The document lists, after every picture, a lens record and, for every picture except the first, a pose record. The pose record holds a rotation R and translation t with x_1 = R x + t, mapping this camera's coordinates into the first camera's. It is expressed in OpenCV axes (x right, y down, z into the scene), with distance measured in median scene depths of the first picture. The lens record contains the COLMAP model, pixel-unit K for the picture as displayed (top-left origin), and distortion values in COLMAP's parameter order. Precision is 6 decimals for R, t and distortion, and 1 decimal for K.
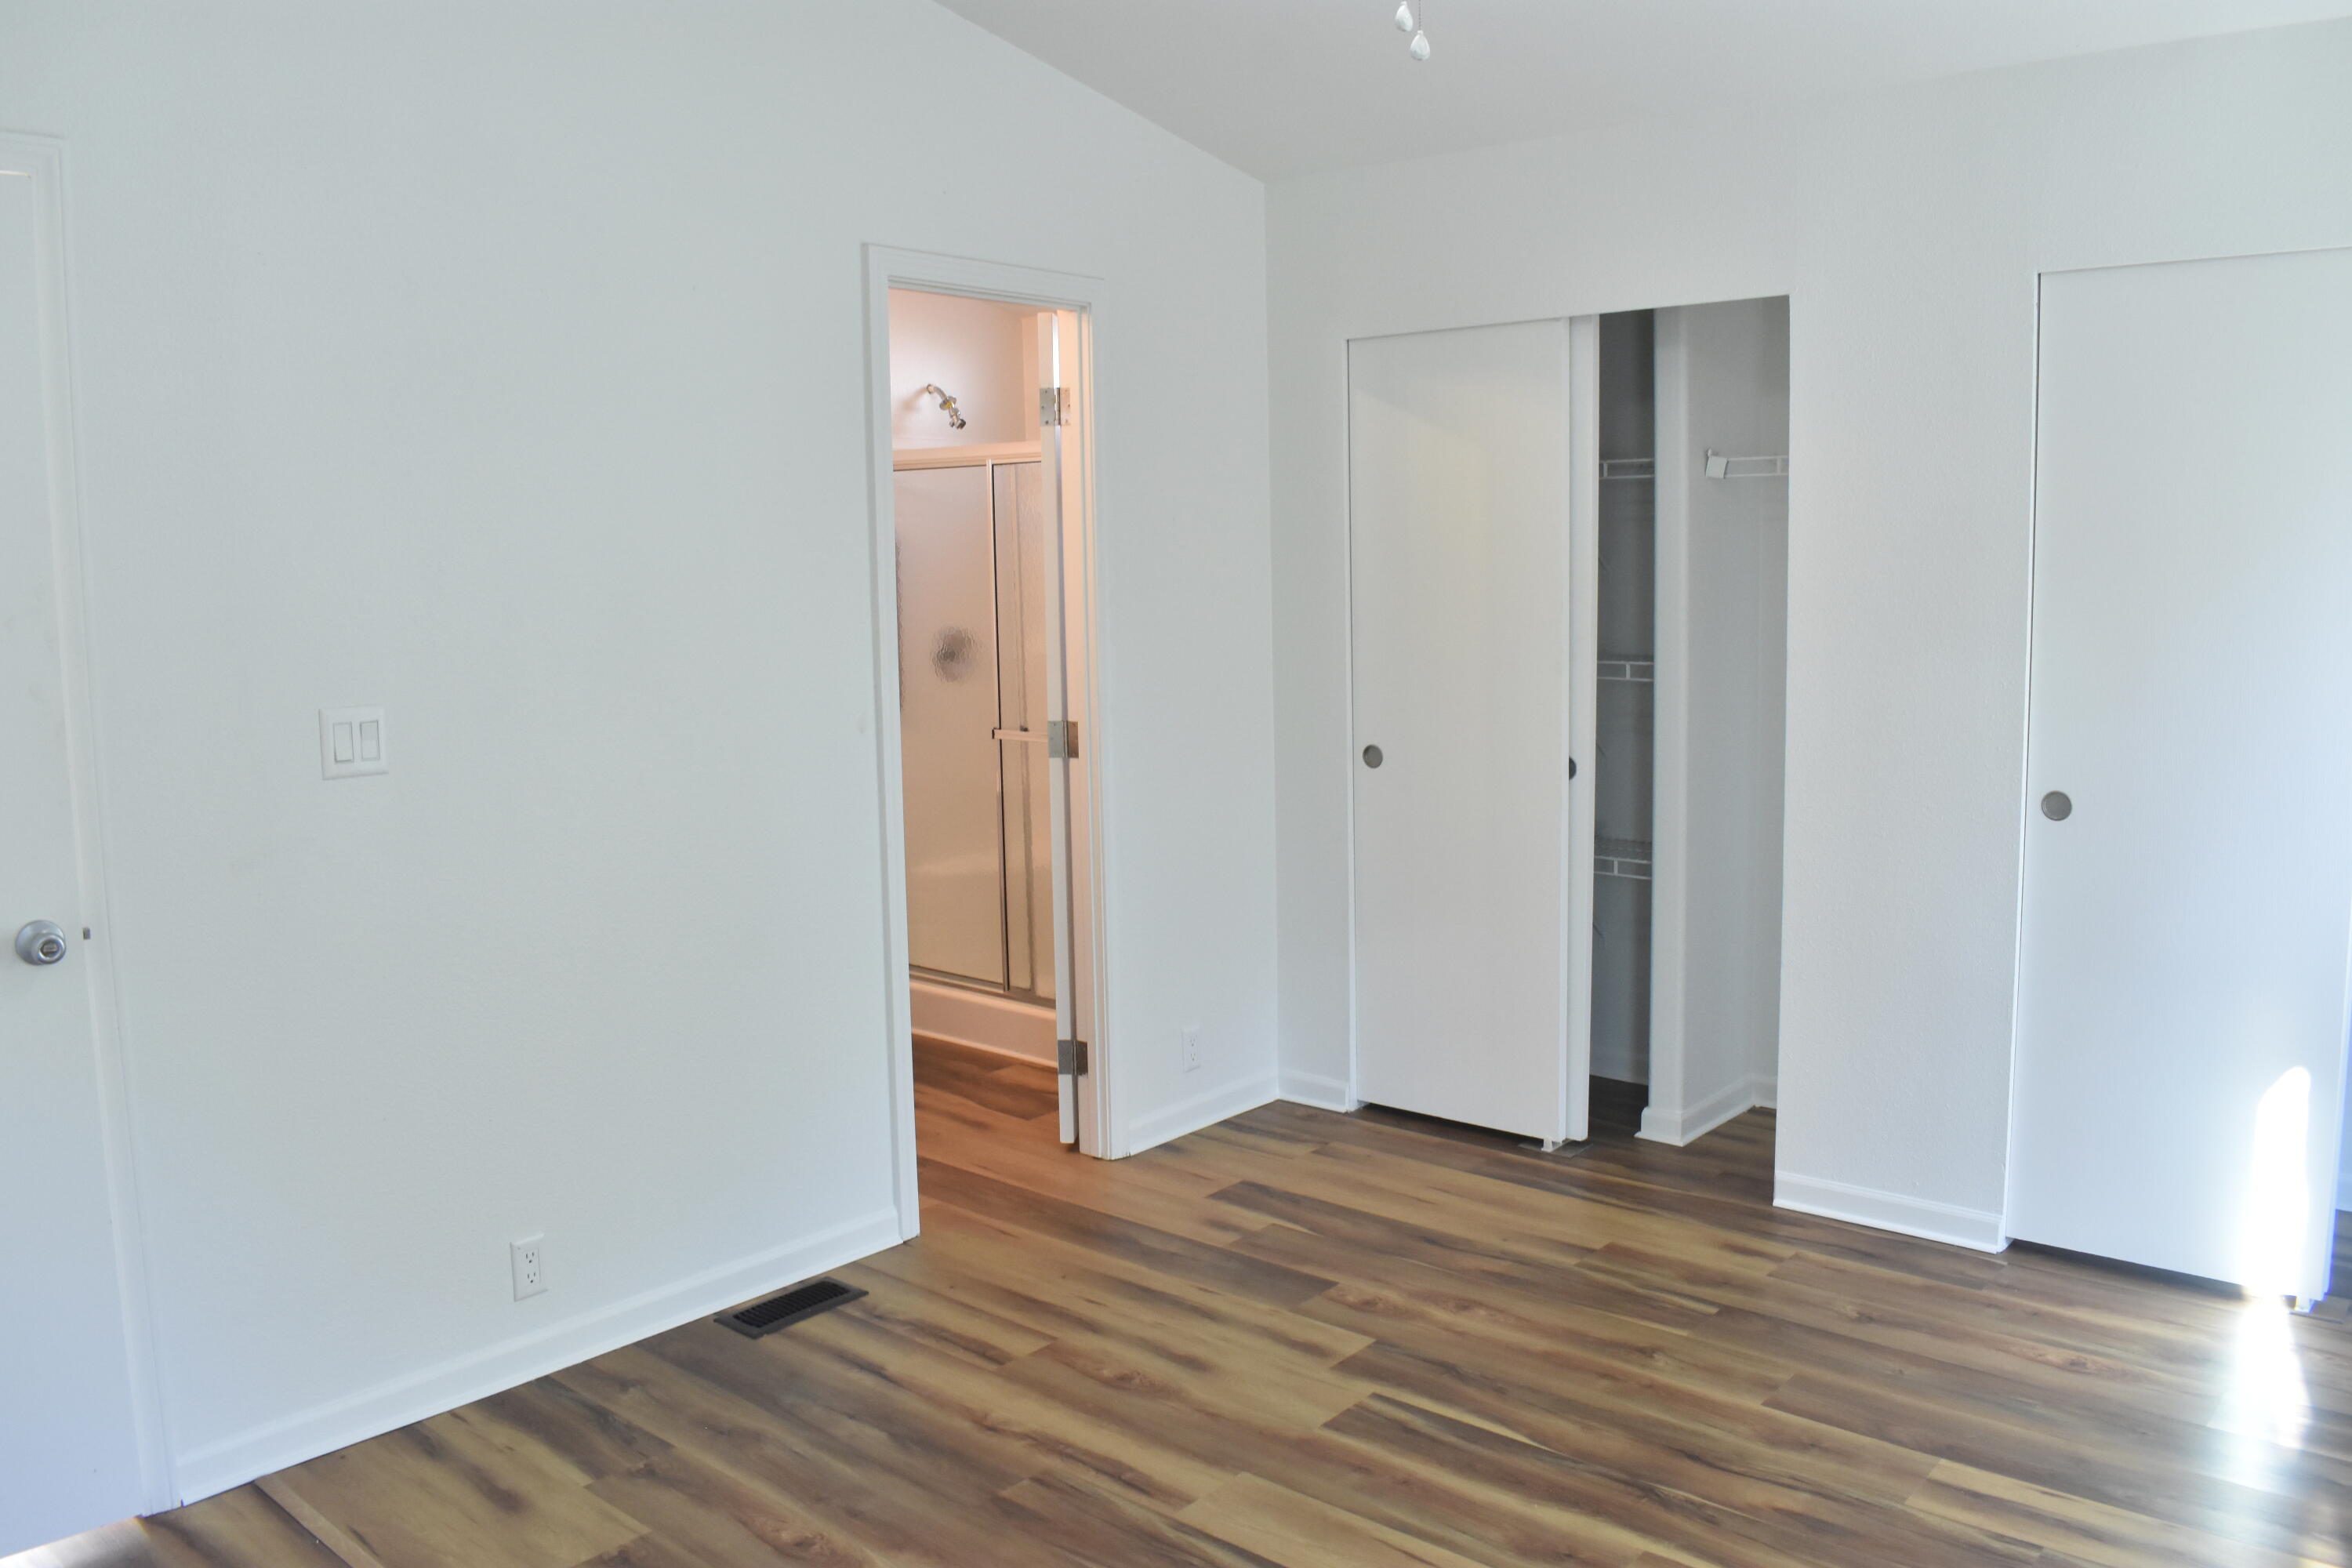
lens RADIAL K [[1877.0, 0, 1182.2], [0, 1877.0, 783.2], [0, 0, 1]] dist [-0.099752, 0.029401]
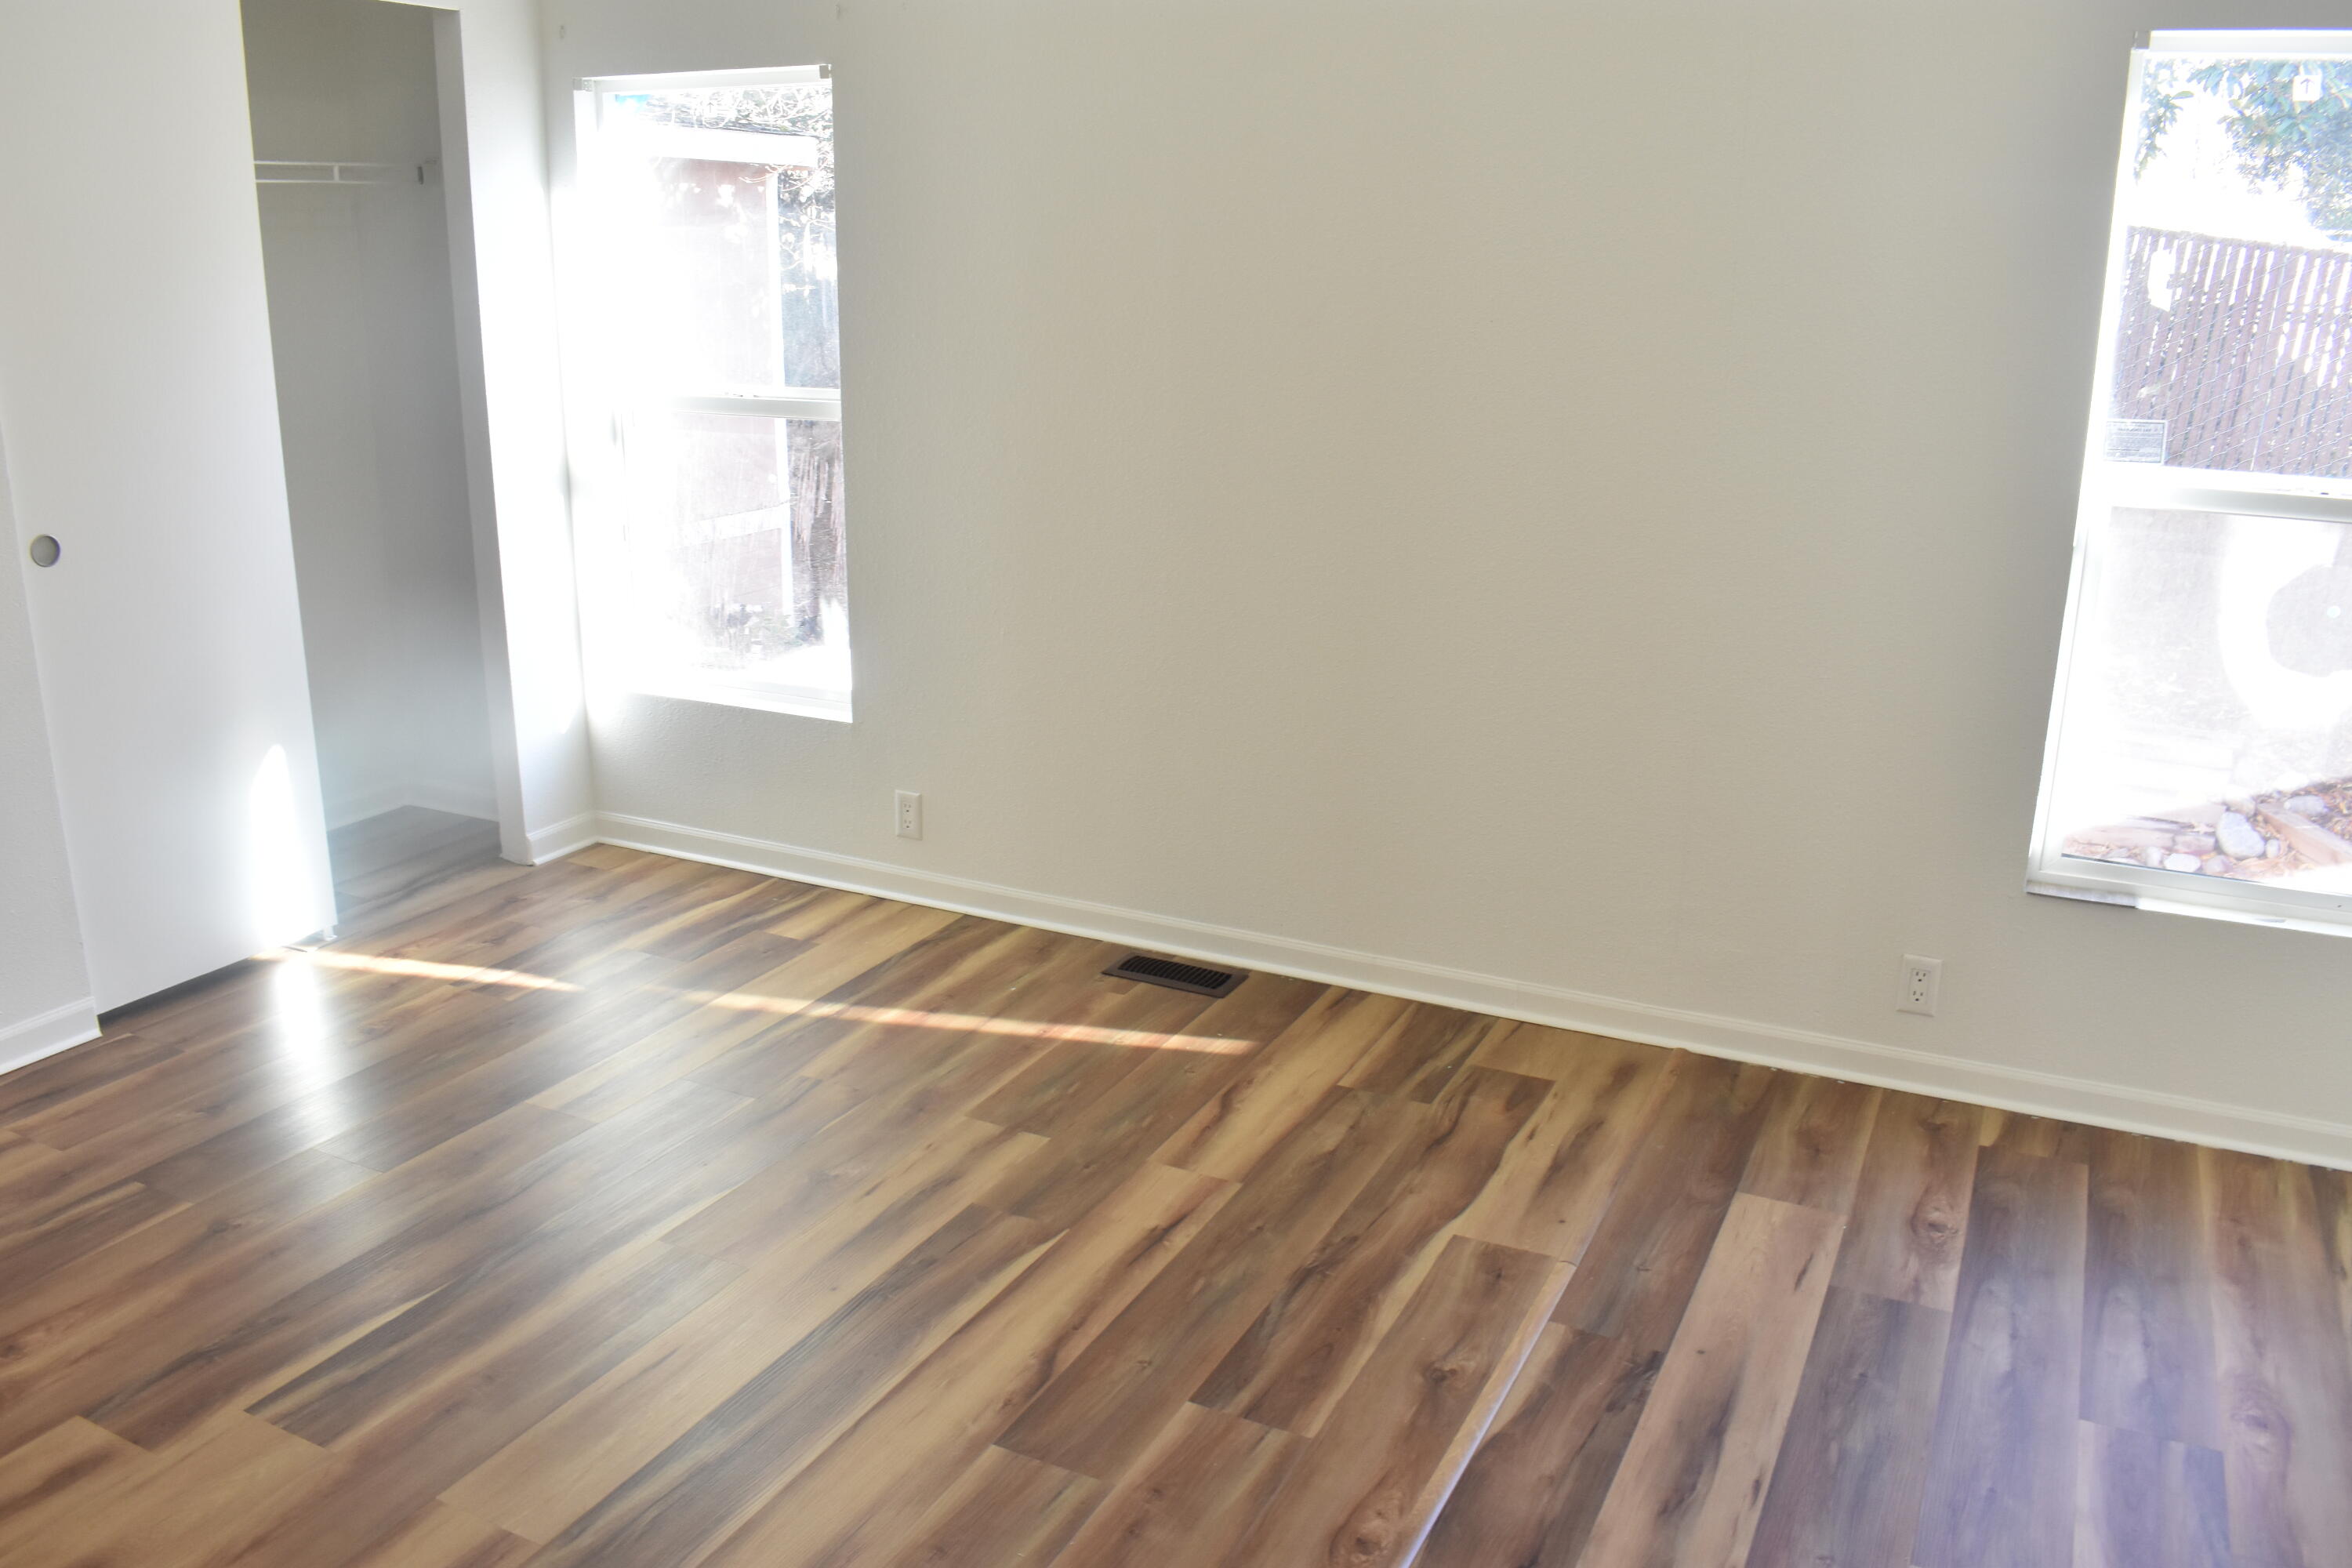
lens RADIAL K [[1877.0, 0, 1181.6], [0, 1877.0, 797.7], [0, 0, 1]] dist [-0.099752, 0.029401]
pose [[-0.261807, -0.251442, 0.931791, -0.564102], [0.125162, 0.948467, 0.291109, -0.060872], [-0.956970, 0.192839, -0.216845, 0.704069]]
